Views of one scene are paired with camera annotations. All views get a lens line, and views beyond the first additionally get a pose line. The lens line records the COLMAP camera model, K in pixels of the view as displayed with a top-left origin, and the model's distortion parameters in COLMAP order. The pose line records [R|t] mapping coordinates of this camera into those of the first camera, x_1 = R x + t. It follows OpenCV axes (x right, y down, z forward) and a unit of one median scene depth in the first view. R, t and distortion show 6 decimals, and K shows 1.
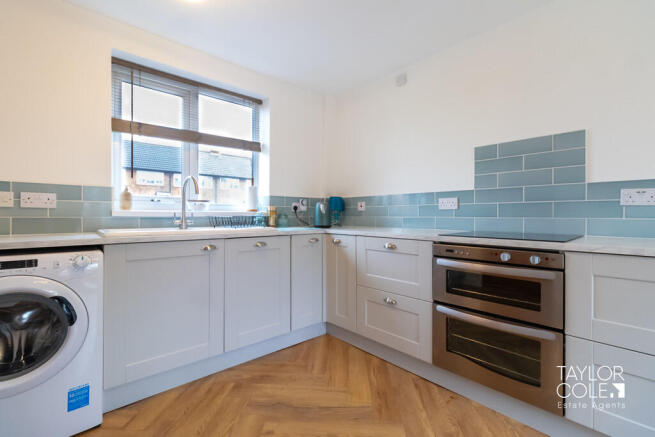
lens RADIAL K [[298.5, 0, 327.5], [0, 298.5, 218.5], [0, 0, 1]] dist [-0.000916, 0.000011]
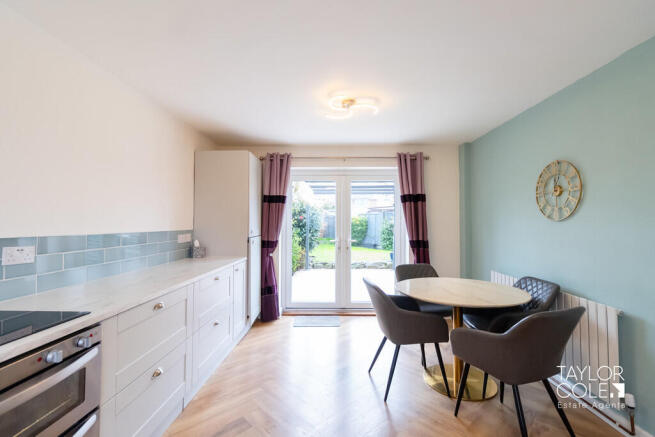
lens RADIAL K [[298.5, 0, 327.5], [0, 298.5, 218.5], [0, 0, 1]] dist [-0.000916, 0.000011]
pose [[-0.731458, 0.006607, 0.681855, -0.344719], [0.002943, 0.999974, -0.006533, -0.179727], [-0.681880, -0.002772, -0.731458, 1.009197]]
